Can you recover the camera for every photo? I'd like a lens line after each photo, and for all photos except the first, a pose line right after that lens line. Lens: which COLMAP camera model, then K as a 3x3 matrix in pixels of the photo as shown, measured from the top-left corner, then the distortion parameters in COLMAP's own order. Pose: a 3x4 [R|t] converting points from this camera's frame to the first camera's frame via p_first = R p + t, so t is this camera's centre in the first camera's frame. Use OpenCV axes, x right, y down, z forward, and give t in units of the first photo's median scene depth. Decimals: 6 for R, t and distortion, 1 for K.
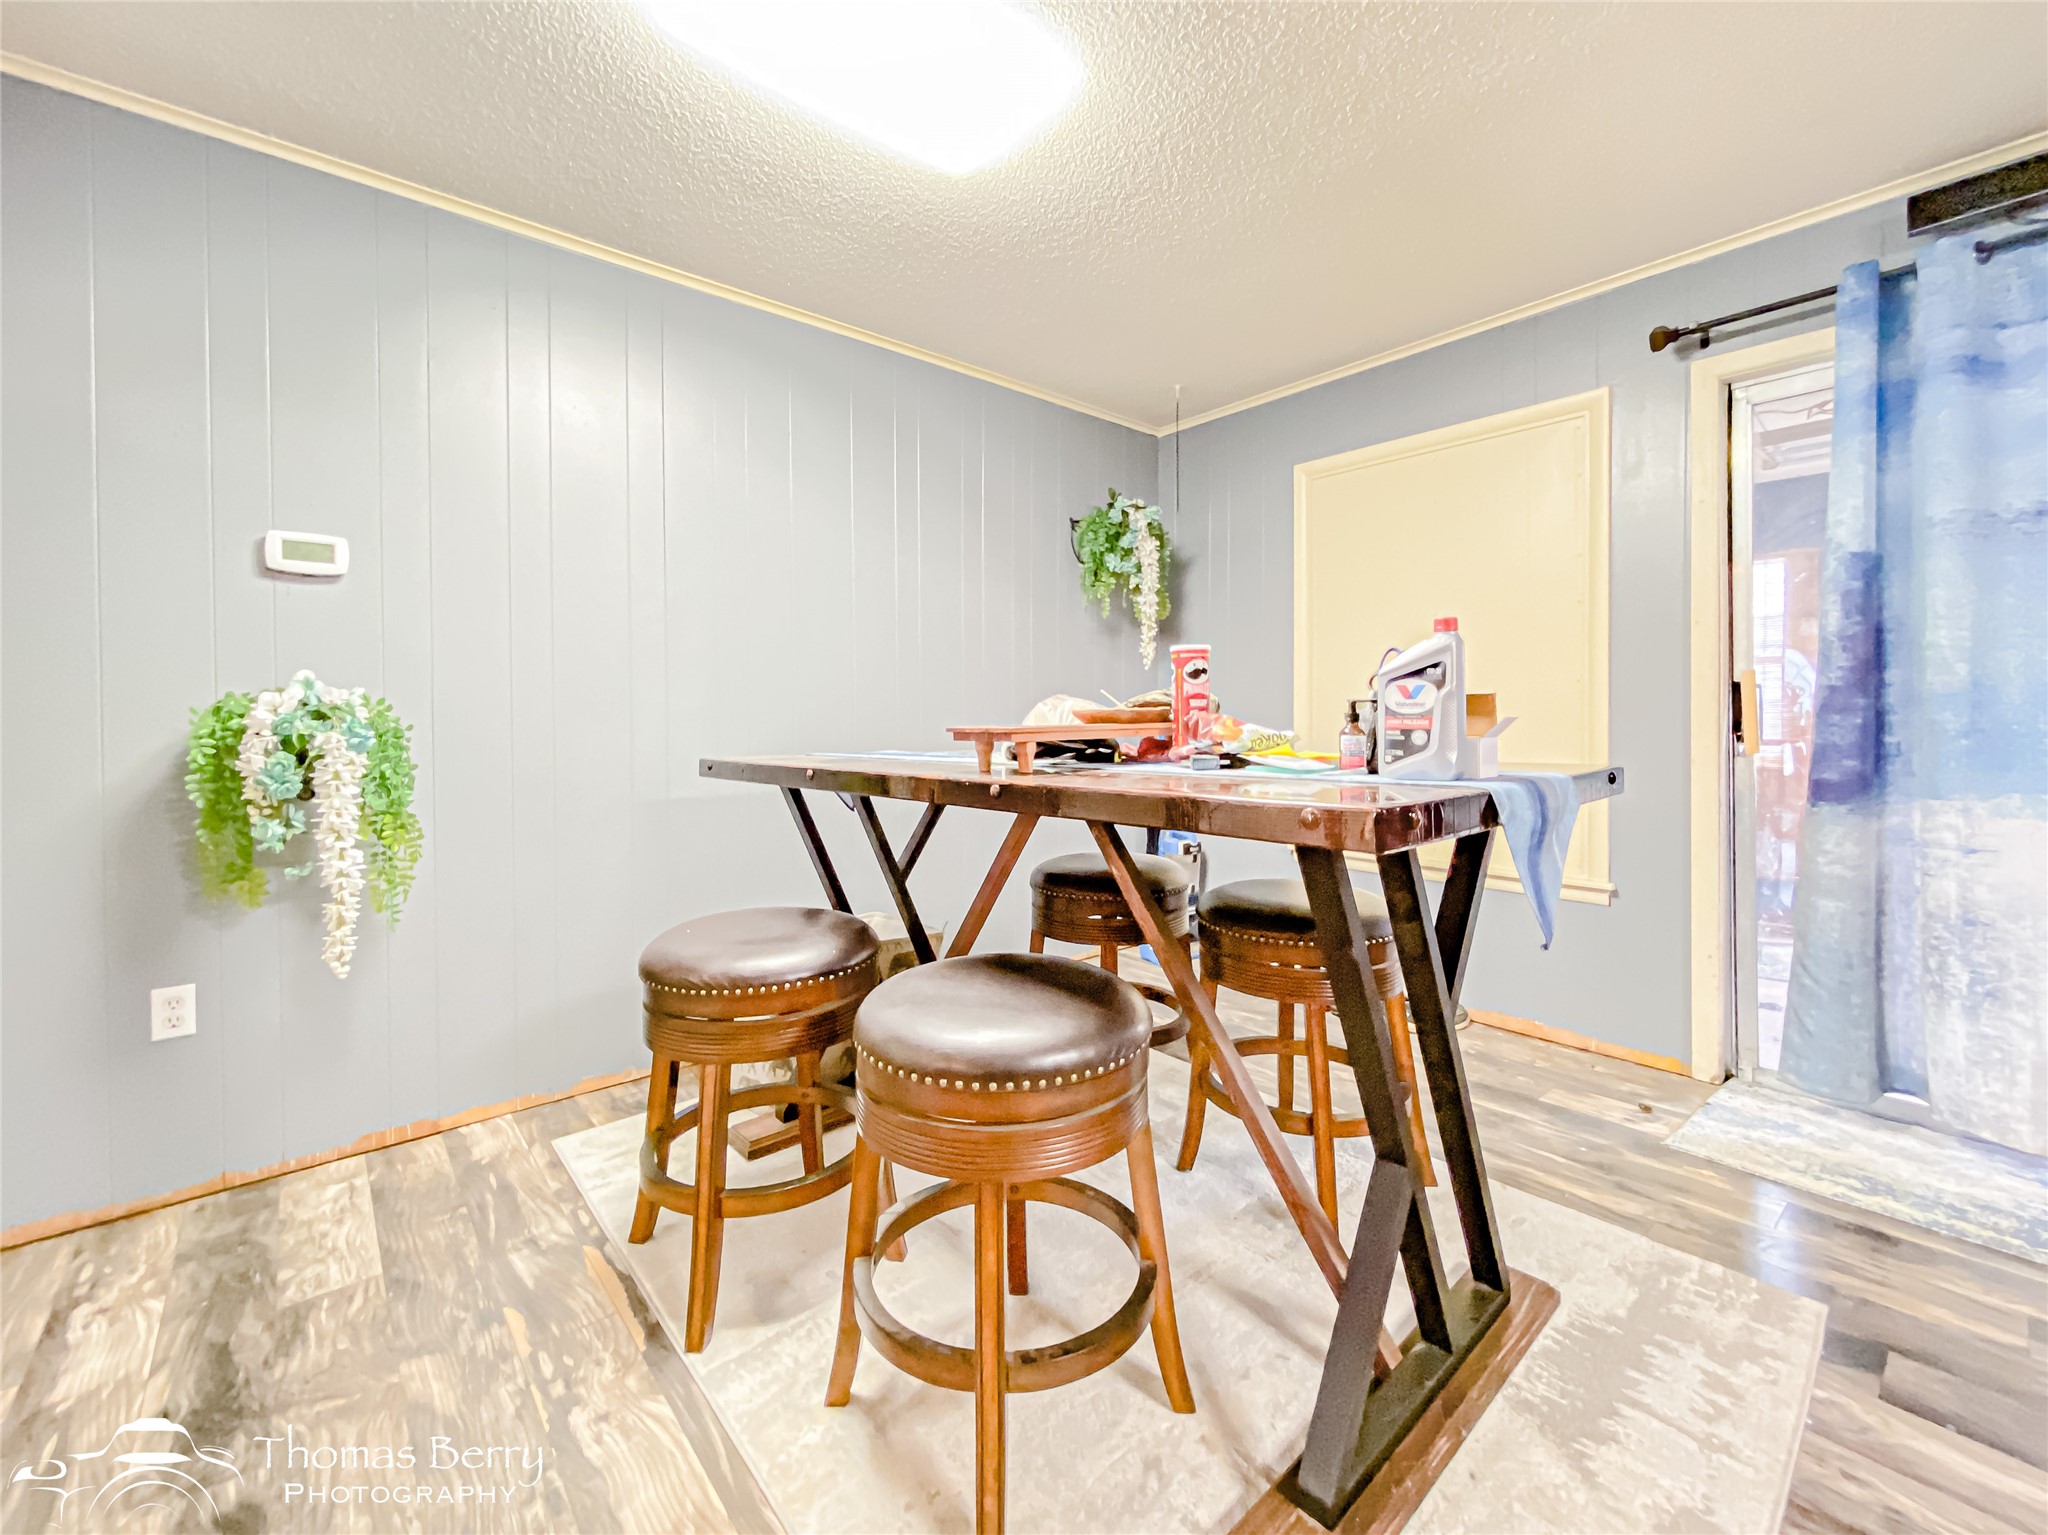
lens RADIAL K [[845.1, 0, 1024.5], [0, 845.1, 751.0], [0, 0, 1]] dist [0.004307, -0.000340]
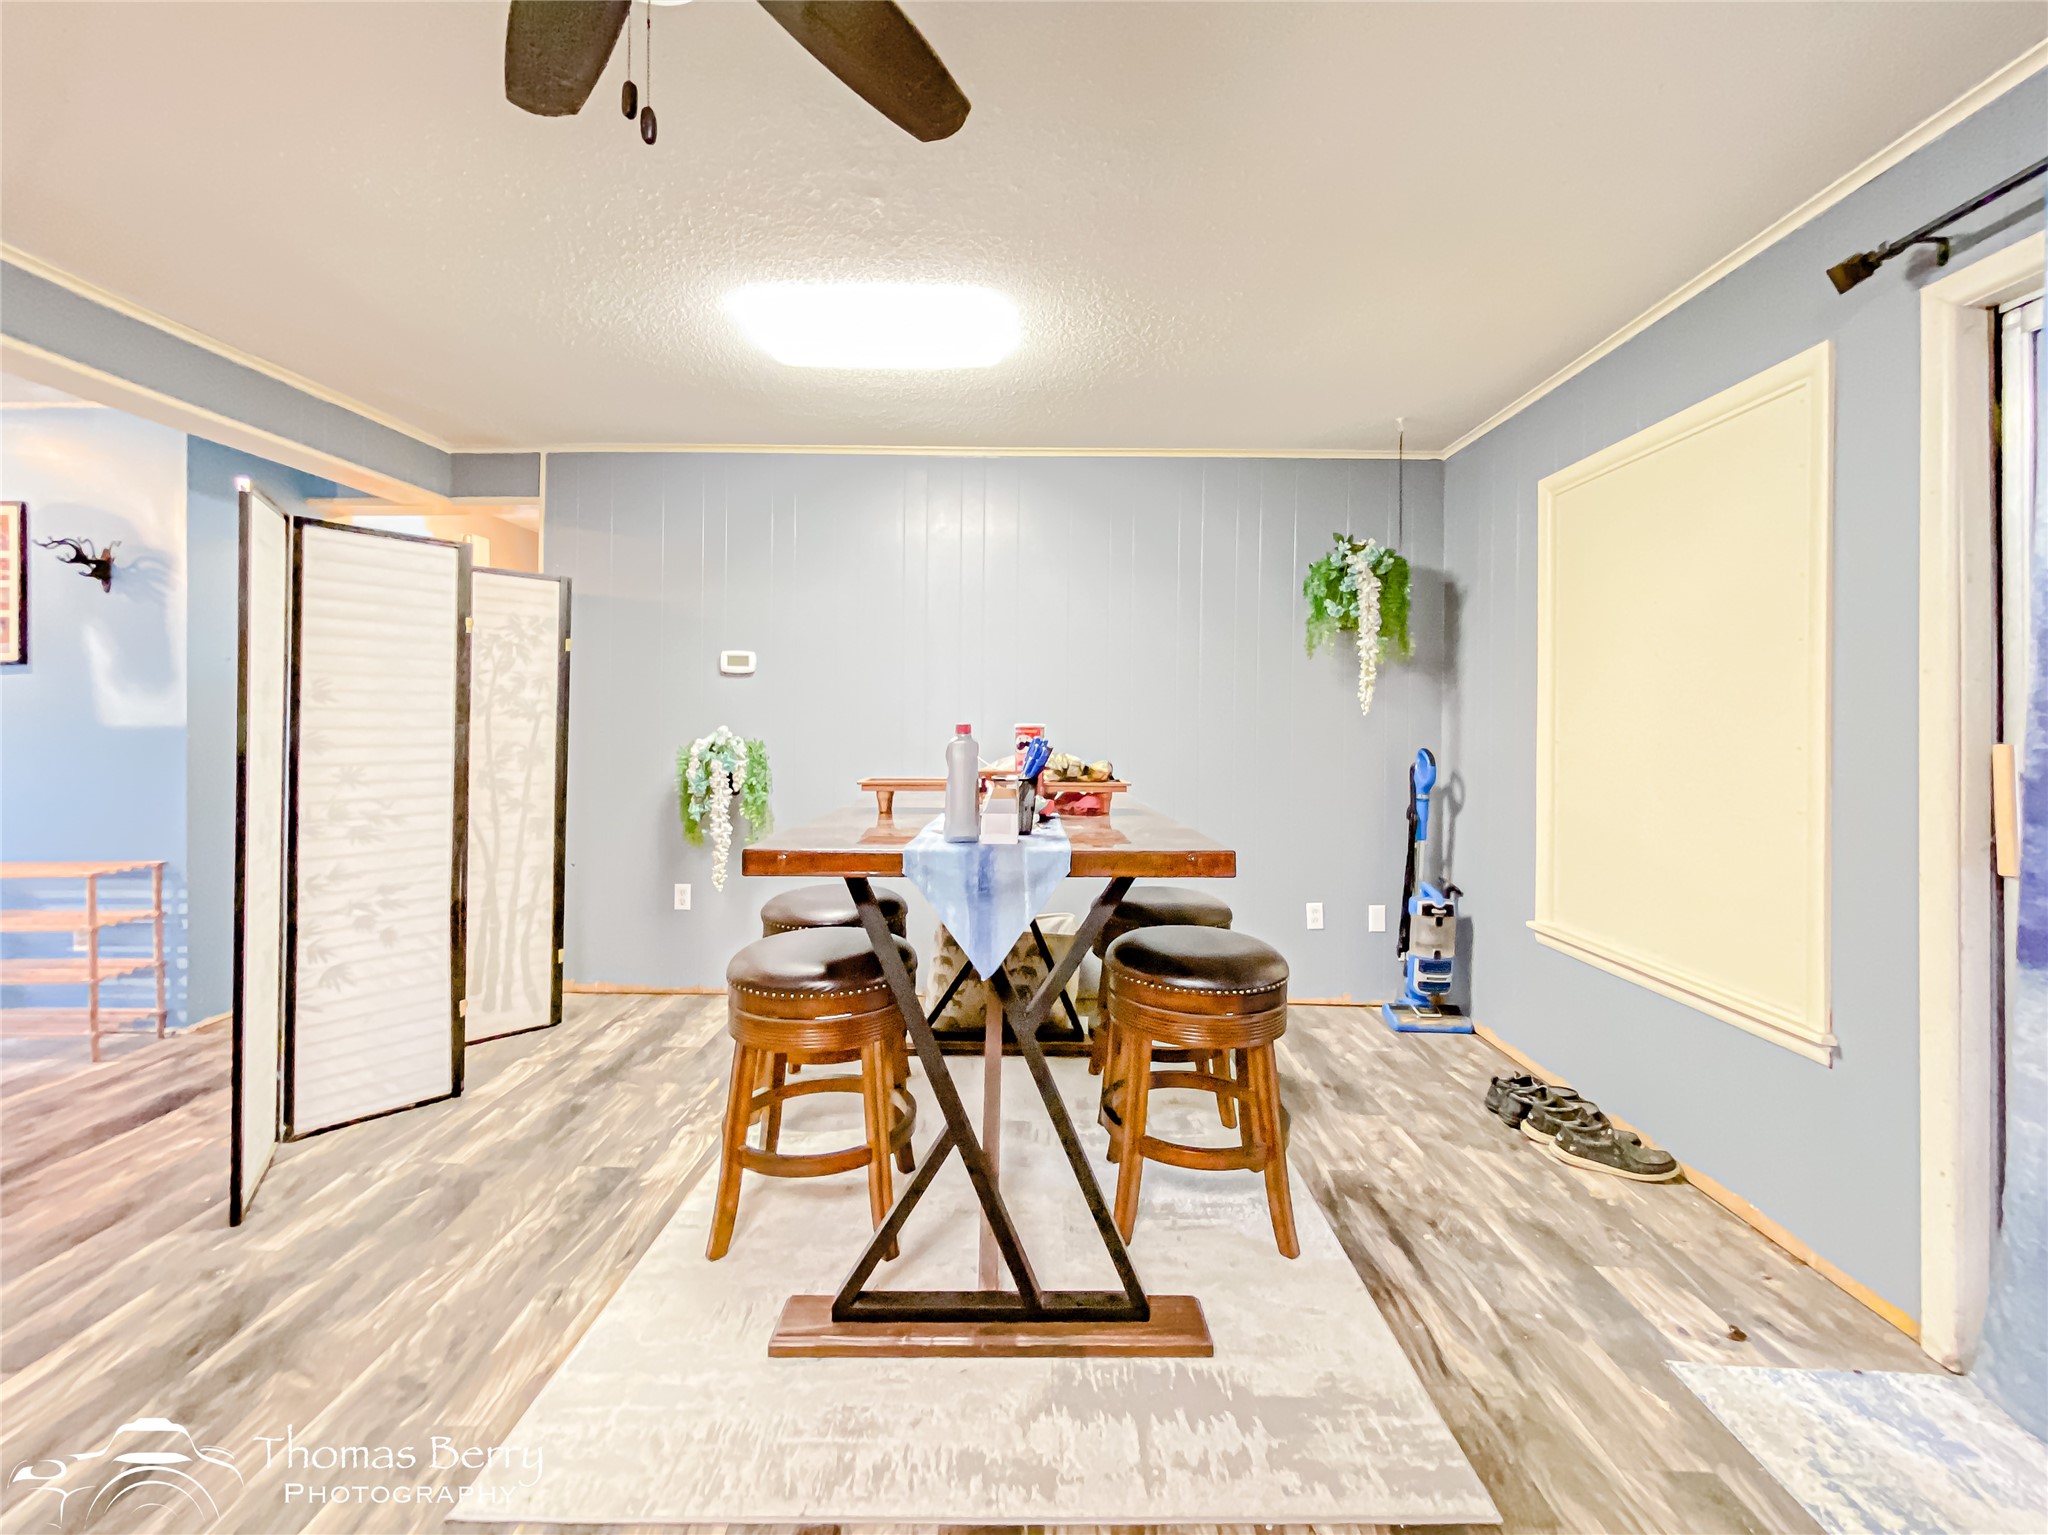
lens RADIAL K [[845.1, 0, 1024.5], [0, 845.1, 751.0], [0, 0, 1]] dist [0.004307, -0.000340]
pose [[0.752028, 0.034247, -0.658241, 0.847224], [-0.043780, 0.999039, 0.001962, -0.069127], [0.657676, 0.027342, 0.752805, 0.024998]]
